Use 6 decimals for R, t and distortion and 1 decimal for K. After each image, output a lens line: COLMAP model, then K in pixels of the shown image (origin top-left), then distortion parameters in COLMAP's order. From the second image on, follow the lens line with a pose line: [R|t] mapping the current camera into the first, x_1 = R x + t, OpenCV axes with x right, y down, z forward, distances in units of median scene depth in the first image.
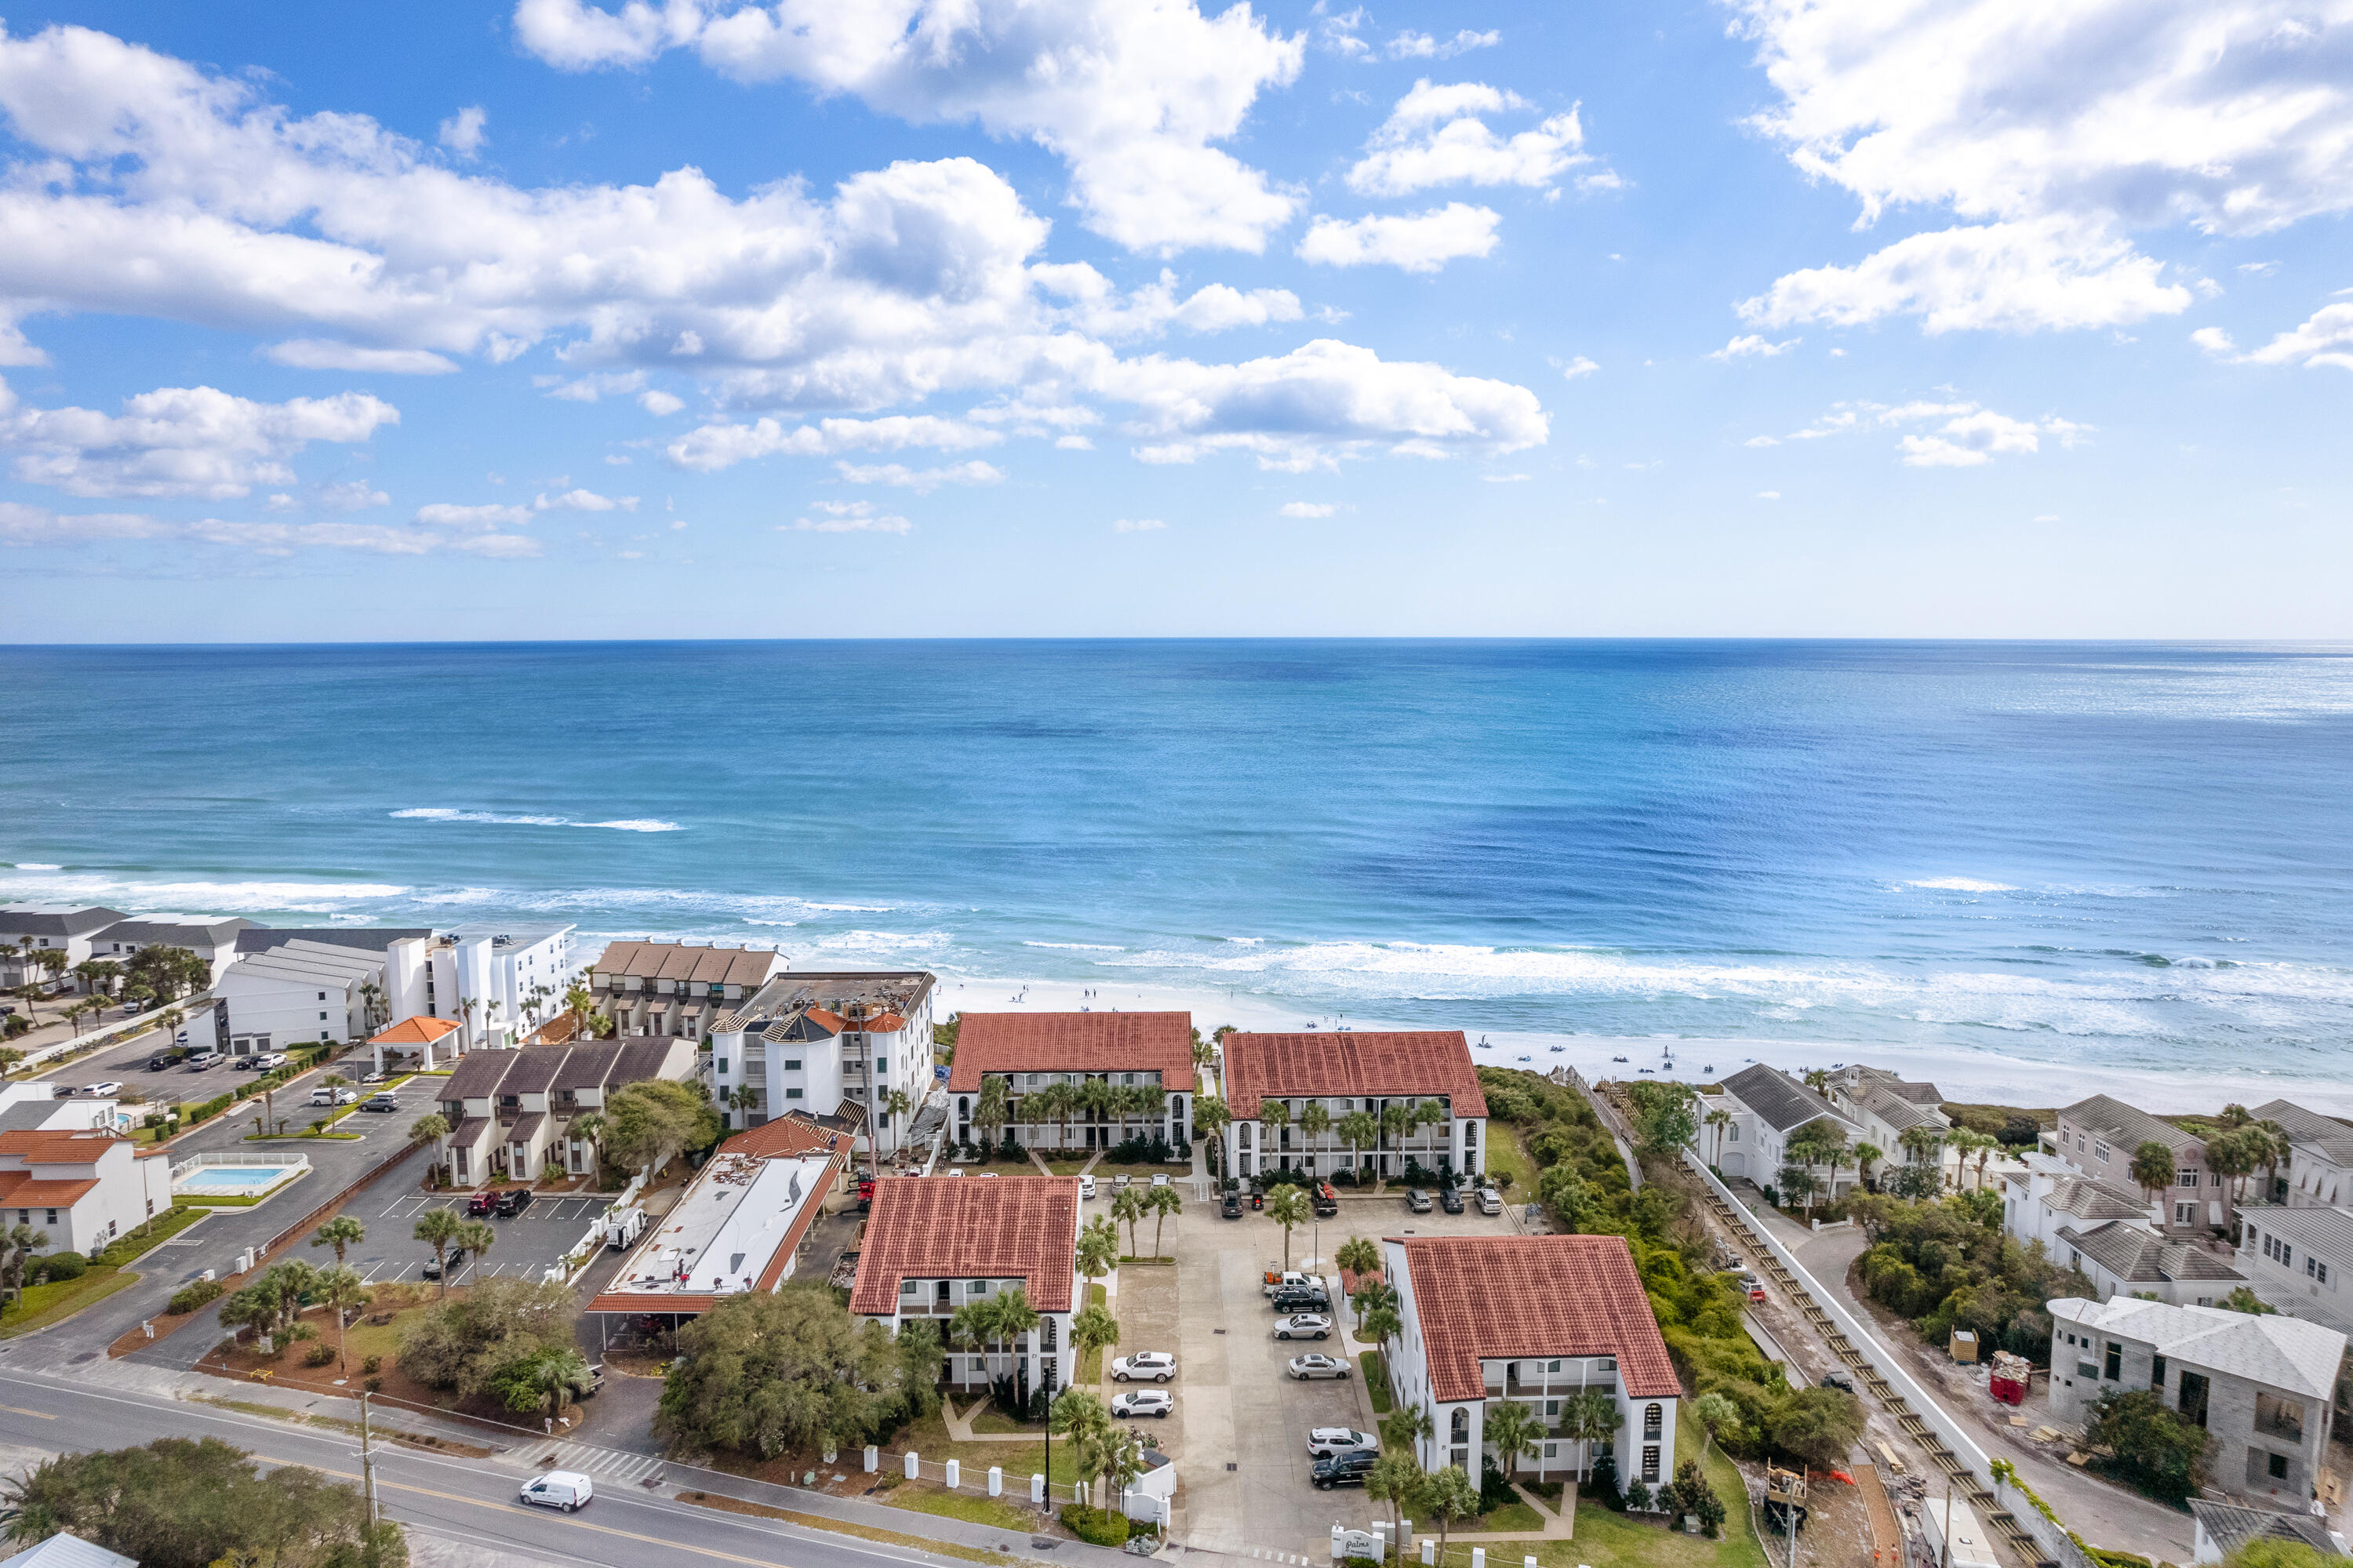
lens RADIAL K [[1535.9, 0, 1176.5], [0, 1535.9, 784.0], [0, 0, 1]] dist [-0.083788, 0.080124]
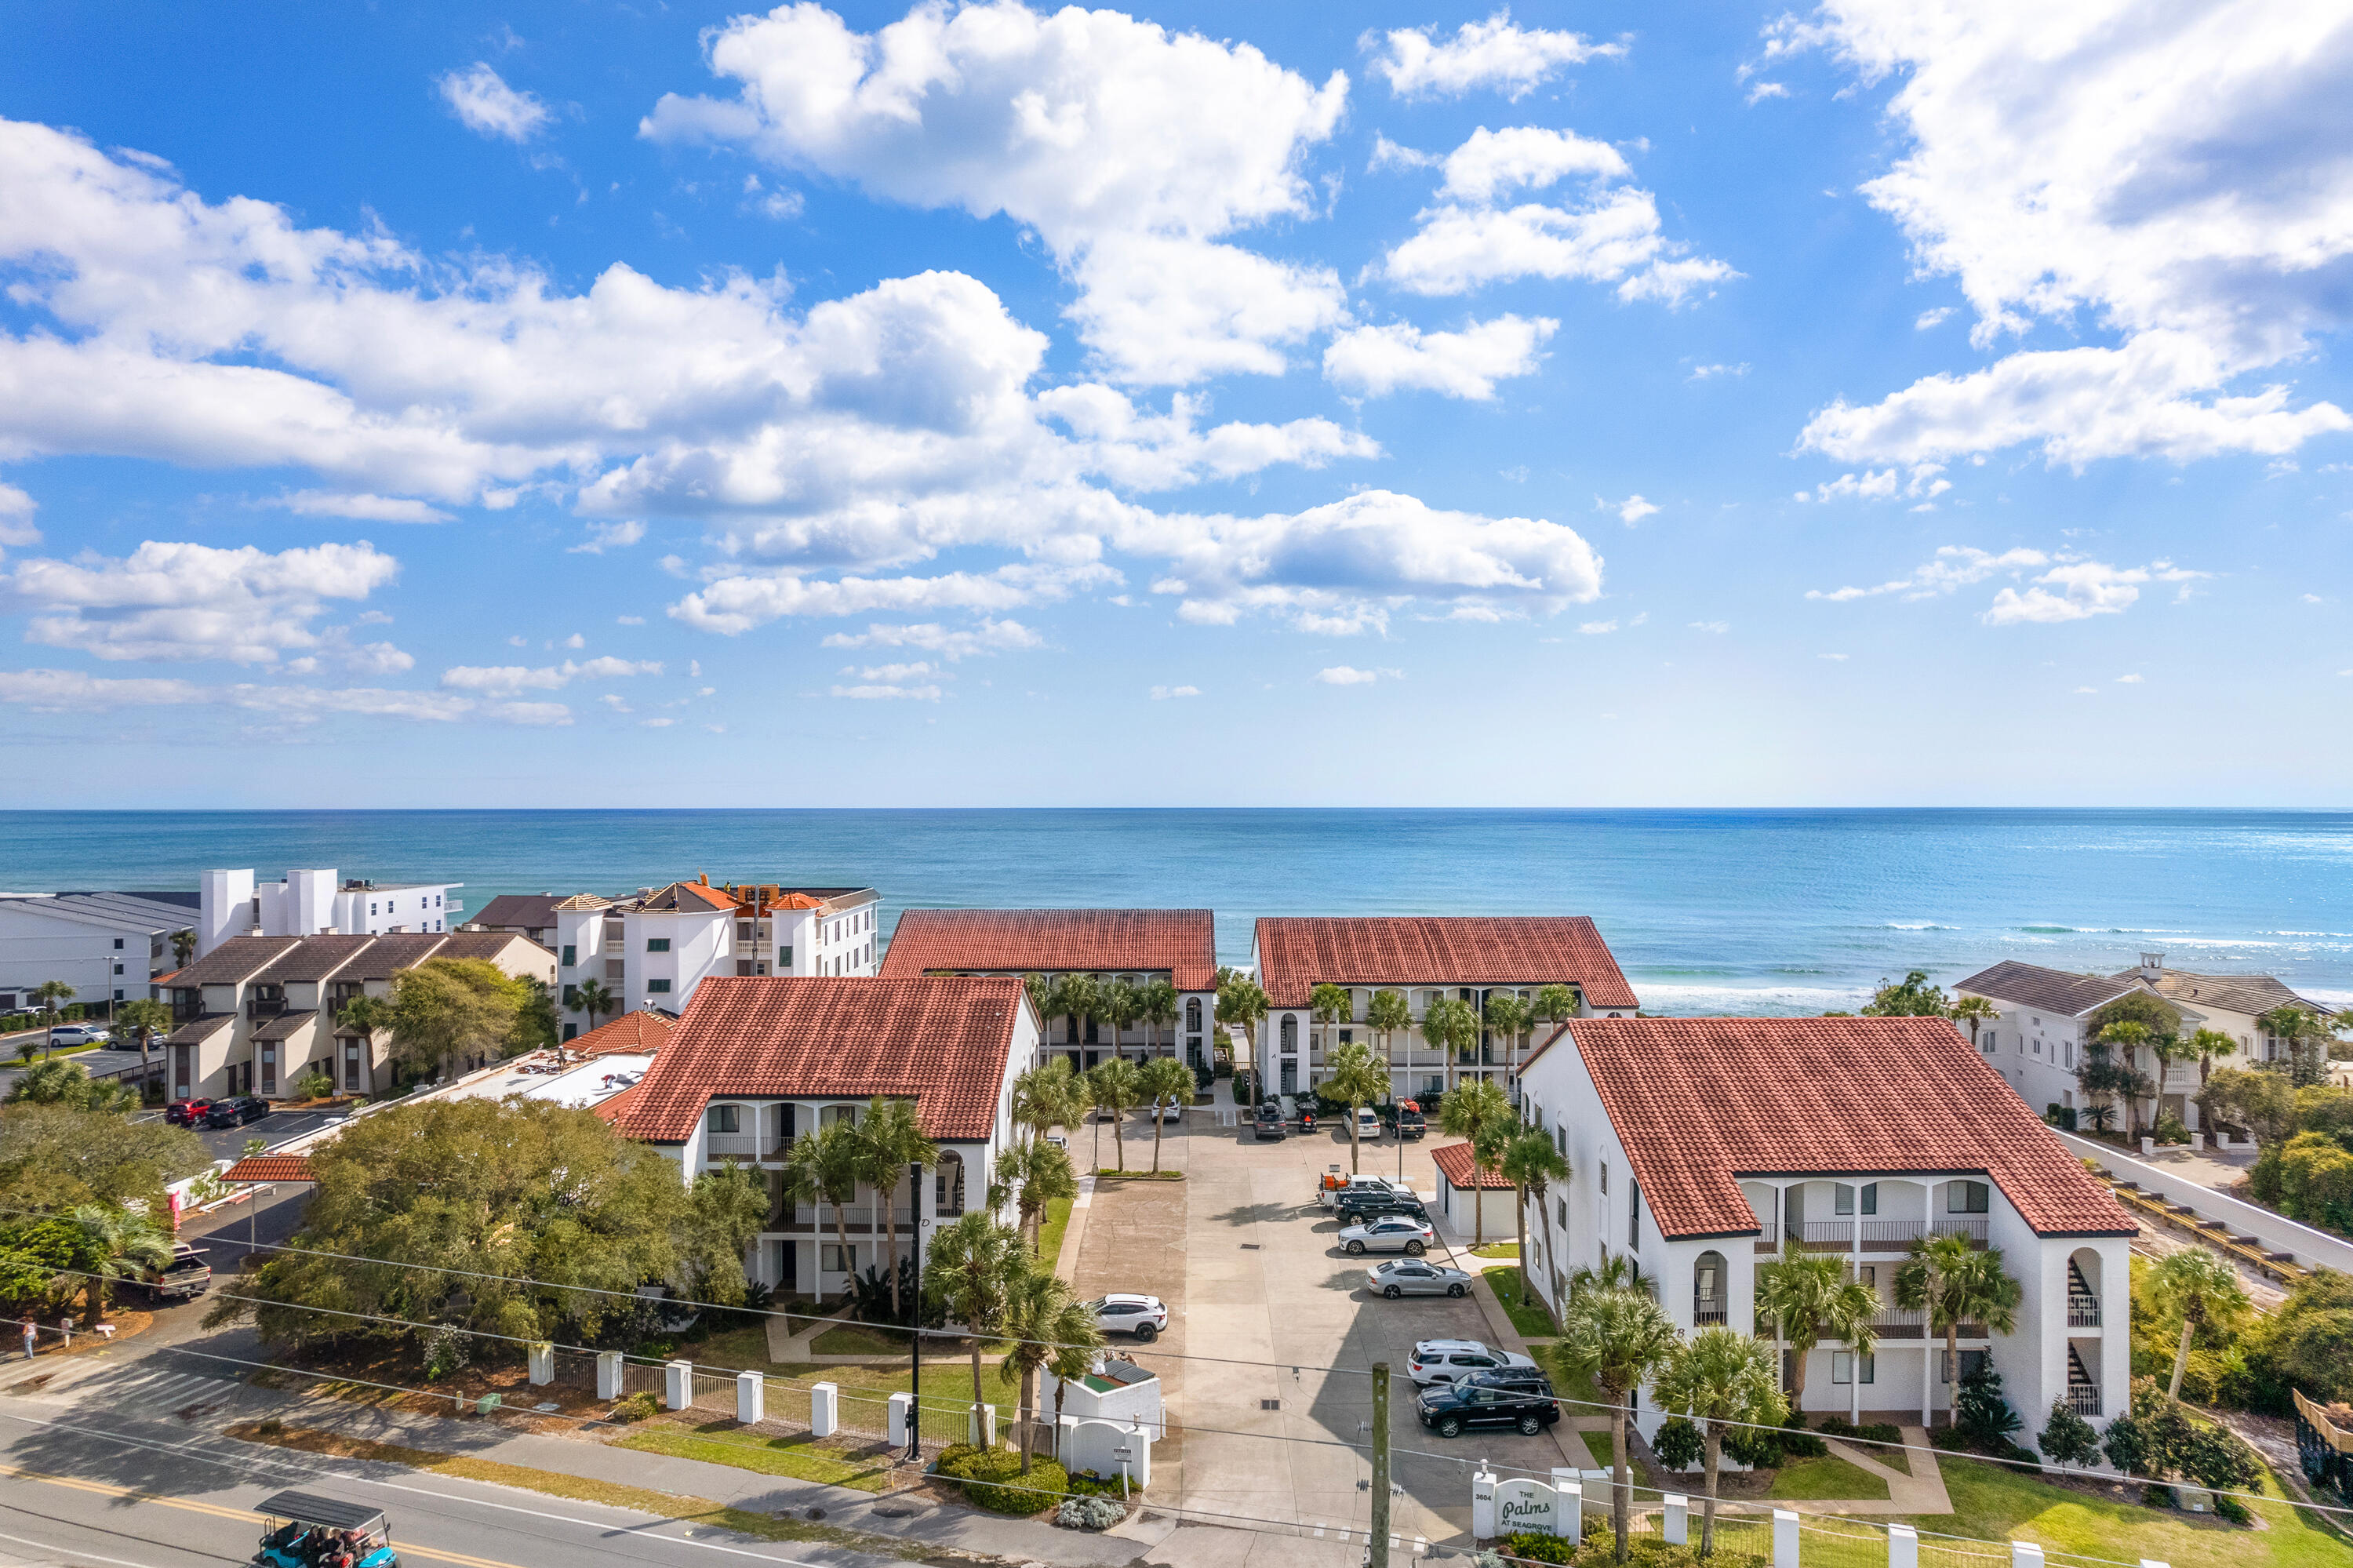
lens RADIAL K [[1535.9, 0, 1176.5], [0, 1535.9, 784.0], [0, 0, 1]] dist [-0.083788, 0.080124]
pose [[0.999698, 0.001511, -0.024538, 0.011091], [-0.004390, 0.993039, -0.117702, 0.204951], [0.024190, 0.117774, 0.992746, 0.301637]]
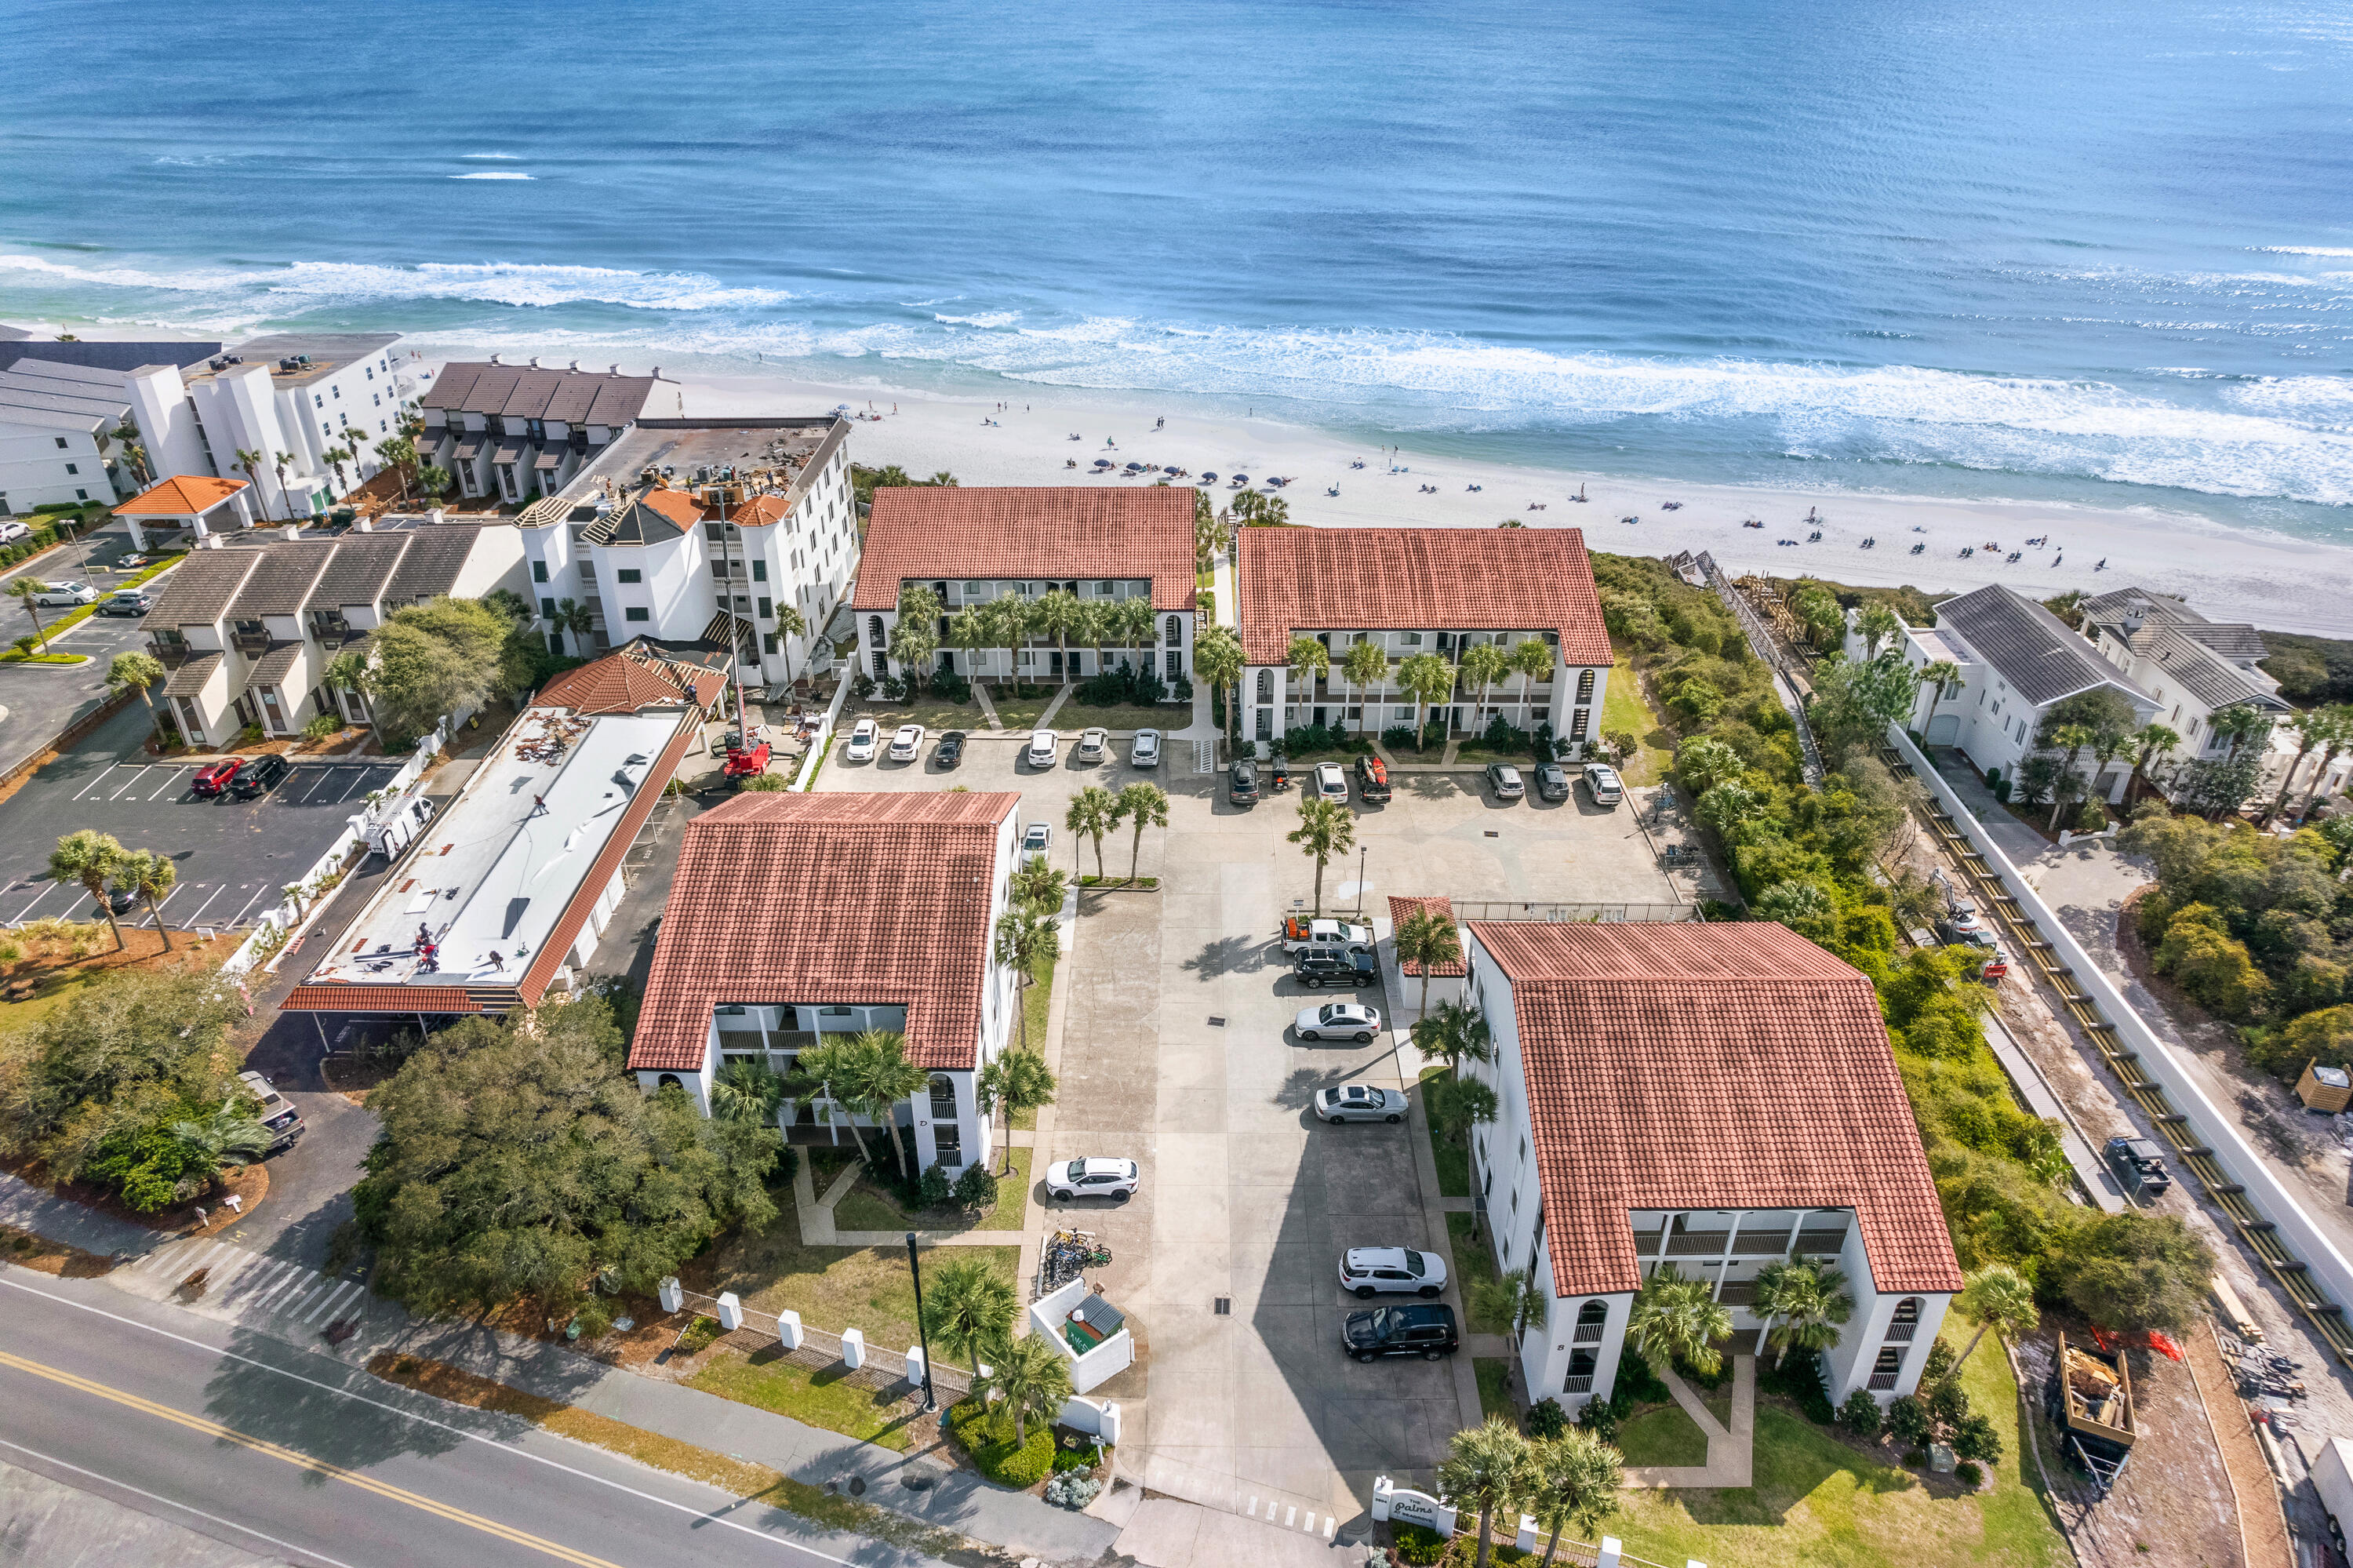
lens RADIAL K [[1535.9, 0, 1176.5], [0, 1535.9, 784.0], [0, 0, 1]] dist [-0.083788, 0.080124]
pose [[0.999738, 0.012329, -0.019262, 0.018581], [-0.003515, 0.915061, 0.403300, -0.014320], [0.022598, -0.403127, 0.914865, 0.340981]]
